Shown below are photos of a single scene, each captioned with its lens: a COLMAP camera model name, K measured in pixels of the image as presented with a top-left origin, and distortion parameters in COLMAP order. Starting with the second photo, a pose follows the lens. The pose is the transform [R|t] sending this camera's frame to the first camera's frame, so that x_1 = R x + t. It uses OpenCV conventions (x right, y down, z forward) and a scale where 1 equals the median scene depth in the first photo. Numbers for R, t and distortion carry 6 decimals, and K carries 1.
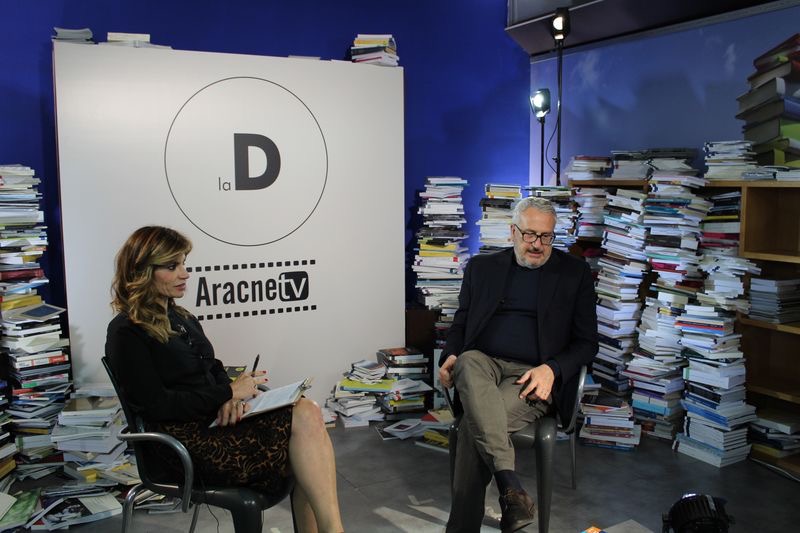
lens RADIAL K [[709.6, 0, 400.0], [0, 709.6, 266.5], [0, 0, 1]] dist [-0.153958, 0.154523]
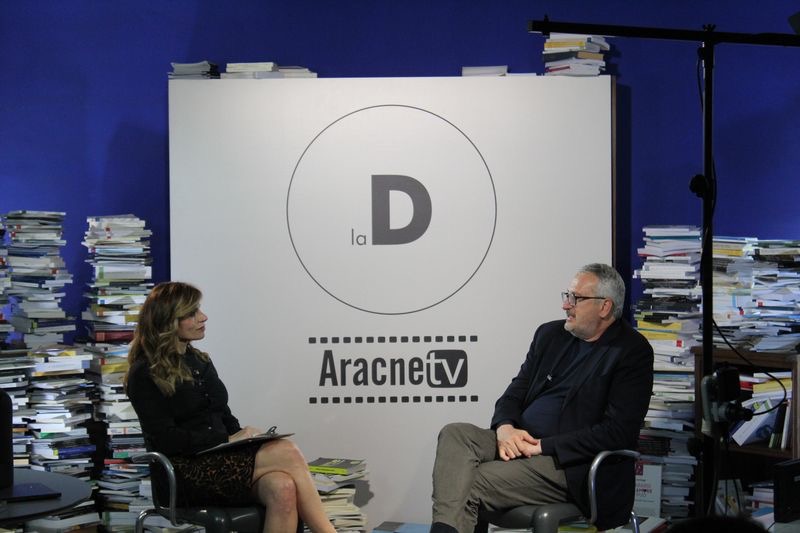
lens RADIAL K [[1910.8, 0, 400.0], [0, 1910.8, 266.5], [0, 0, 1]] dist [0.103082, -0.386274]
pose [[0.879634, 0.011185, -0.475519, 0.843159], [-0.049379, 0.996469, -0.067905, 0.064560], [0.473081, 0.083213, 0.877081, -0.916871]]
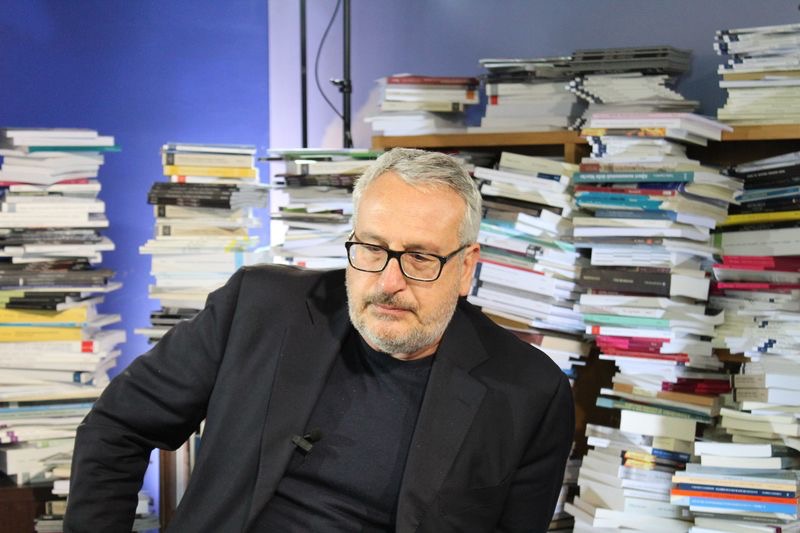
lens RADIAL K [[1611.6, 0, 400.0], [0, 1611.6, 266.5], [0, 0, 1]] dist [-0.006545, 0.334247]
pose [[0.962474, -0.021705, 0.270506, 0.008492], [0.037605, 0.997847, -0.053736, -0.000306], [-0.268757, 0.061892, 0.961217, 0.149023]]
